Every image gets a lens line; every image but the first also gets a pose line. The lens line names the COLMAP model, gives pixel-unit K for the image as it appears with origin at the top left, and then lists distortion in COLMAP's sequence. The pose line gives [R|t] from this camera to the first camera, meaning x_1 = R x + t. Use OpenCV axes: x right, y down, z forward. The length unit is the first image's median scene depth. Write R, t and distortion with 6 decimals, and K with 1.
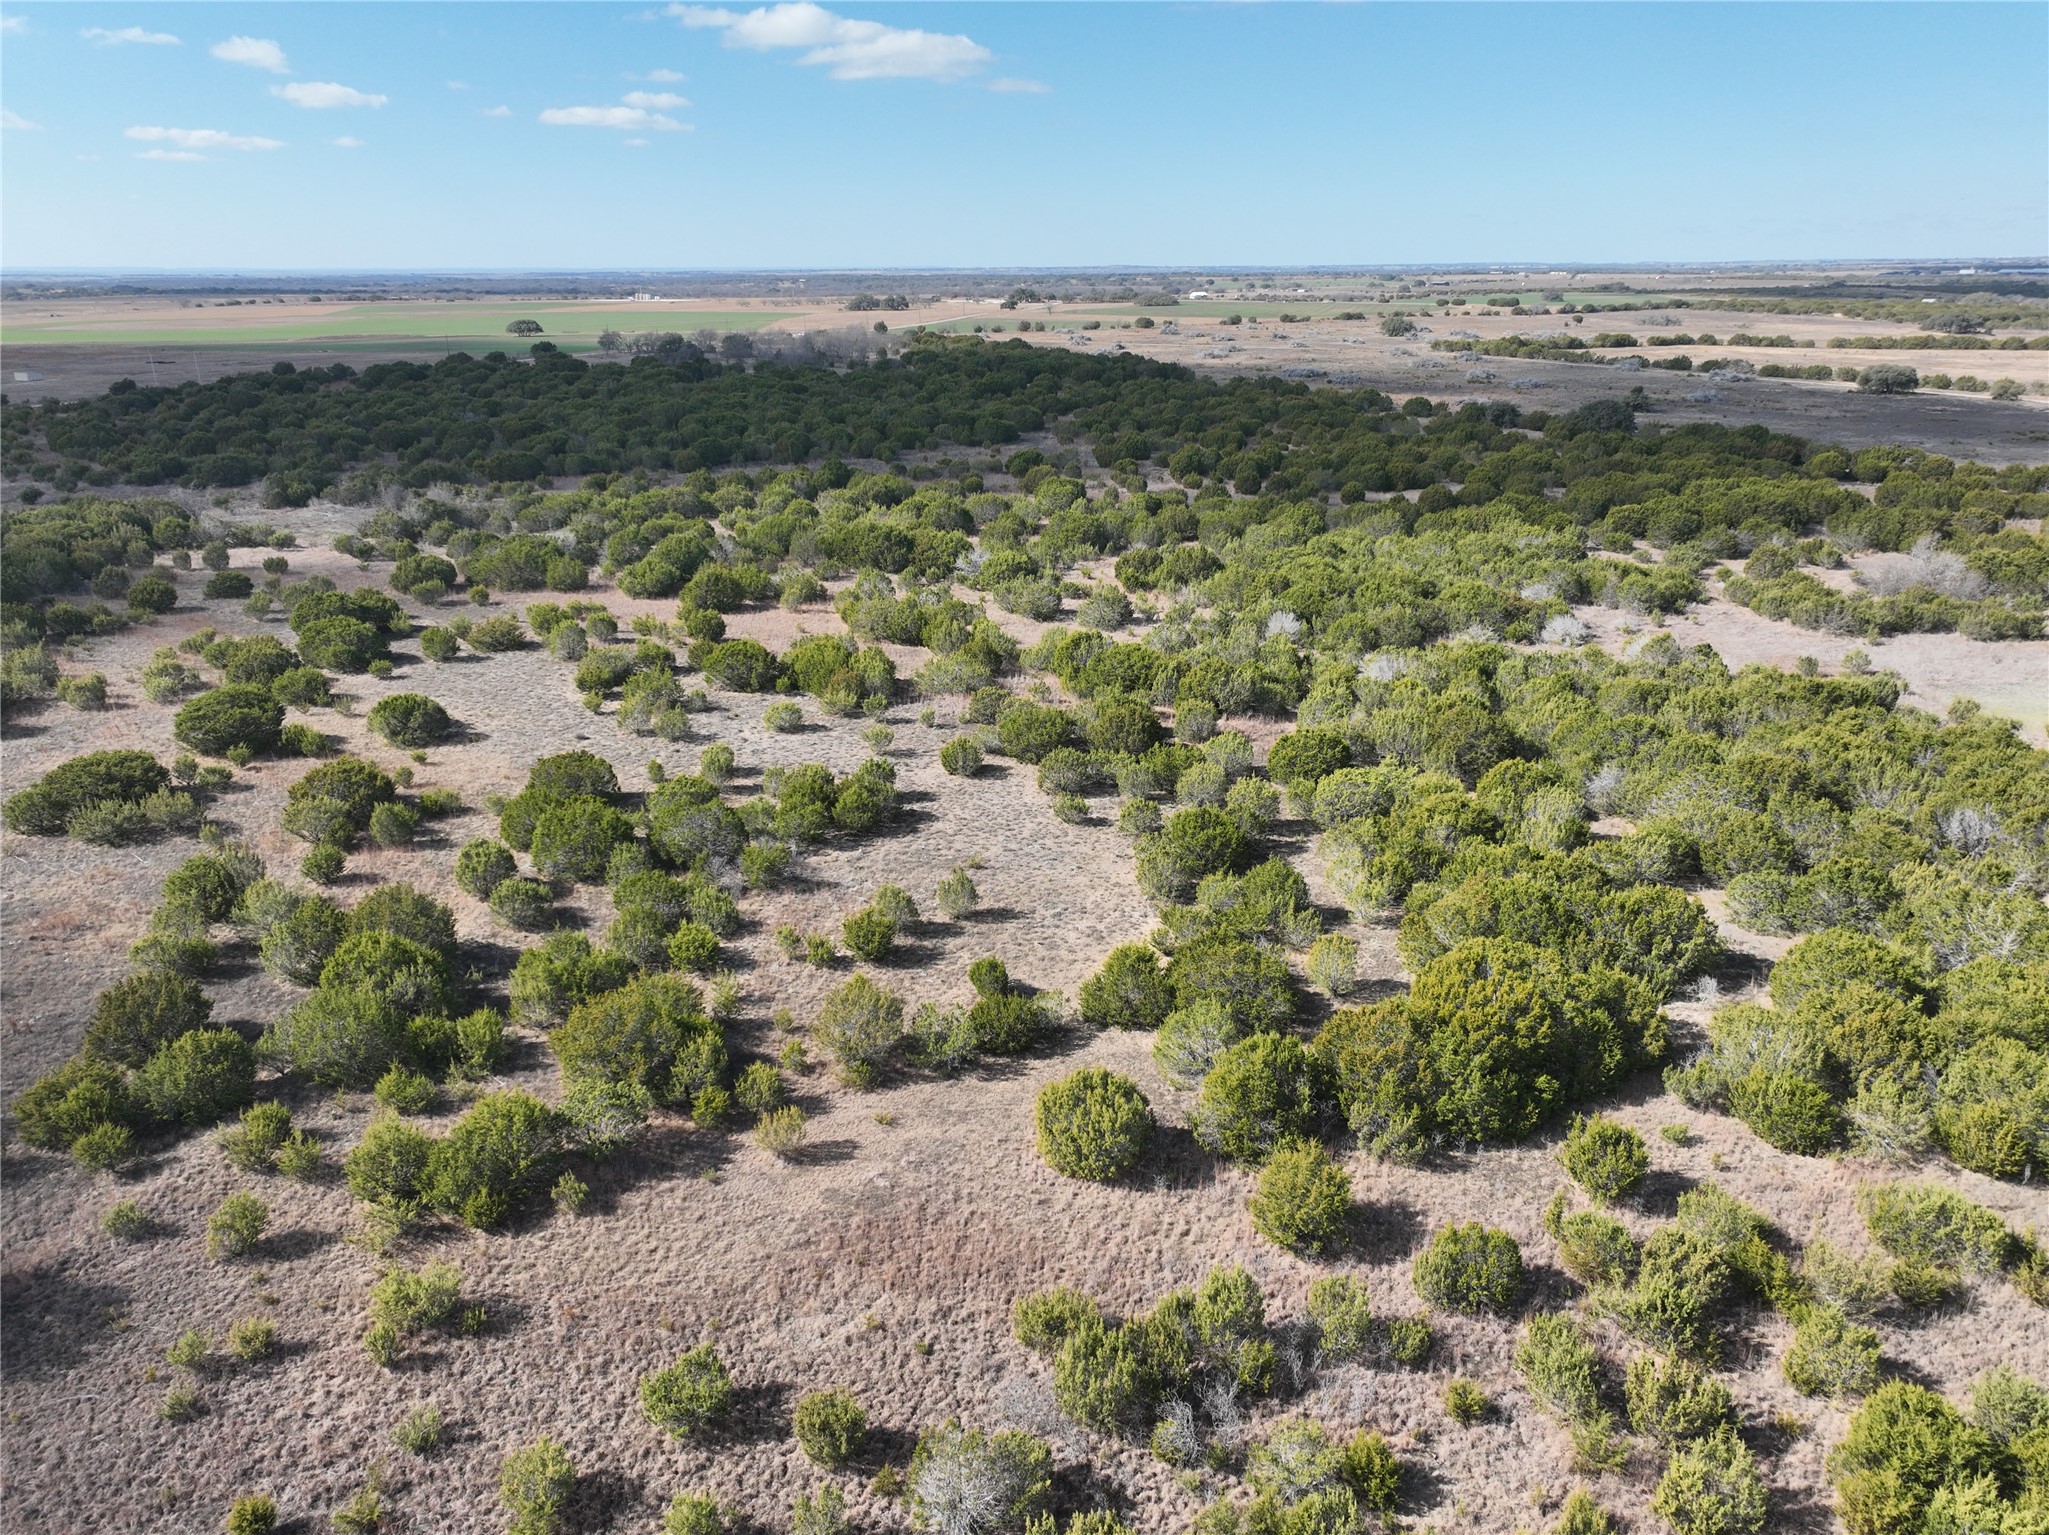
lens RADIAL K [[1433.6, 0, 1022.5], [0, 1433.6, 778.5], [0, 0, 1]] dist [-0.001889, 0.015634]
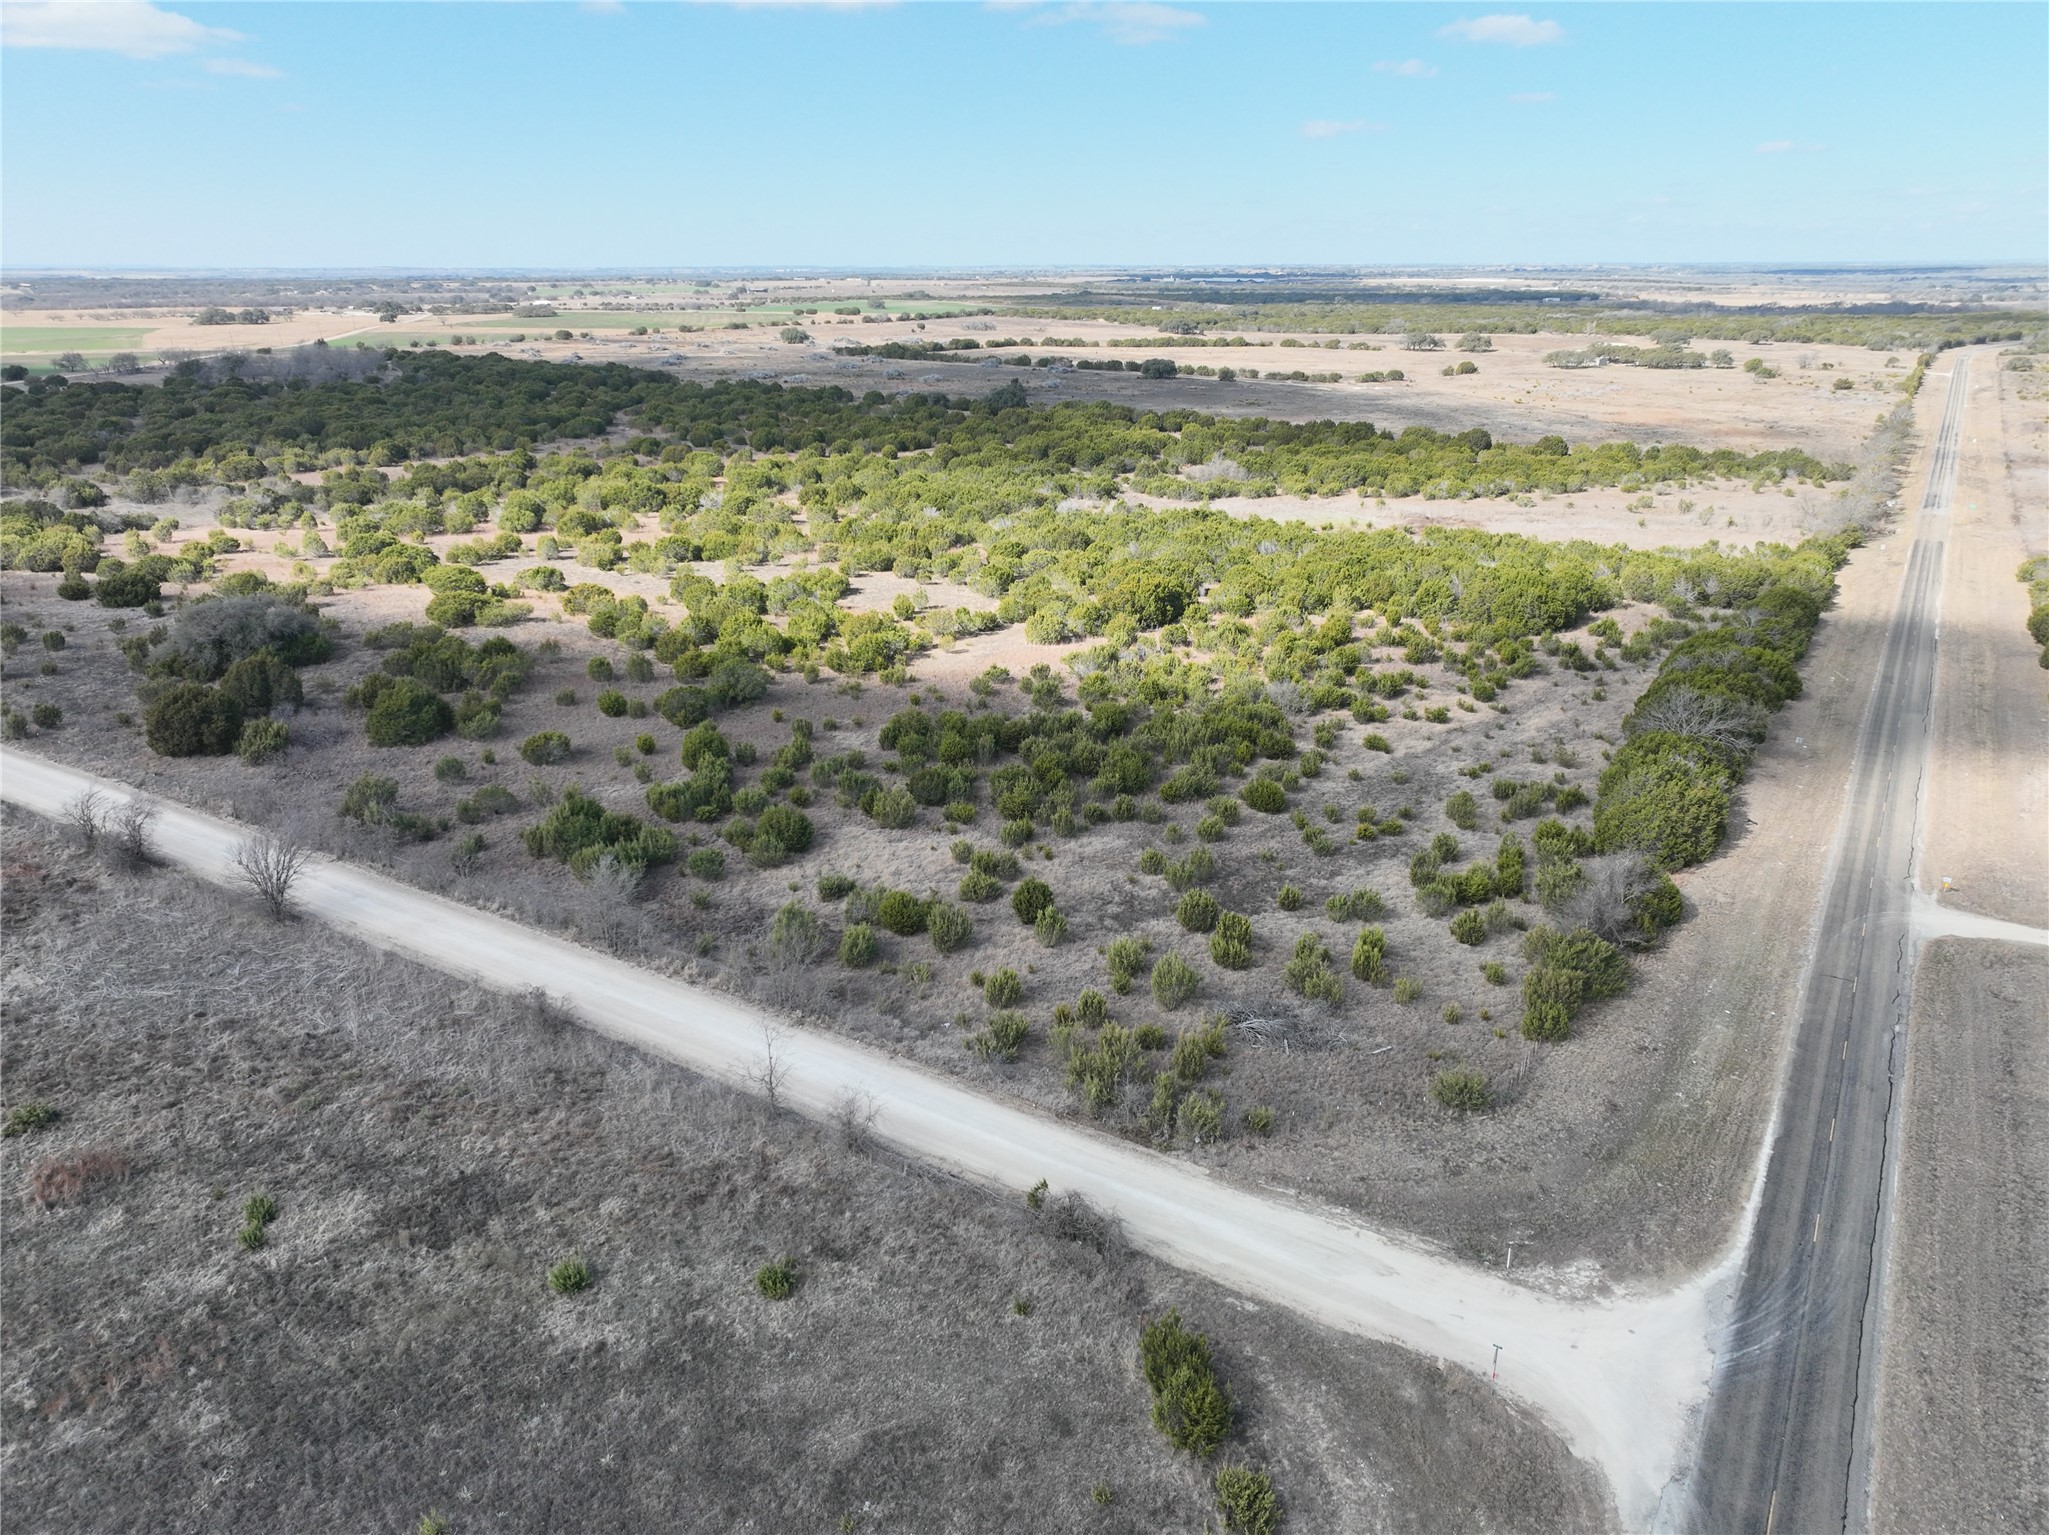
lens RADIAL K [[1433.6, 0, 1031.1], [0, 1433.6, 767.6], [0, 0, 1]] dist [-0.001889, 0.015634]
pose [[0.892611, -0.145621, 0.426663, -0.123001], [0.148942, 0.988510, 0.025783, 0.042365], [-0.425515, 0.040534, 0.904043, -0.157967]]
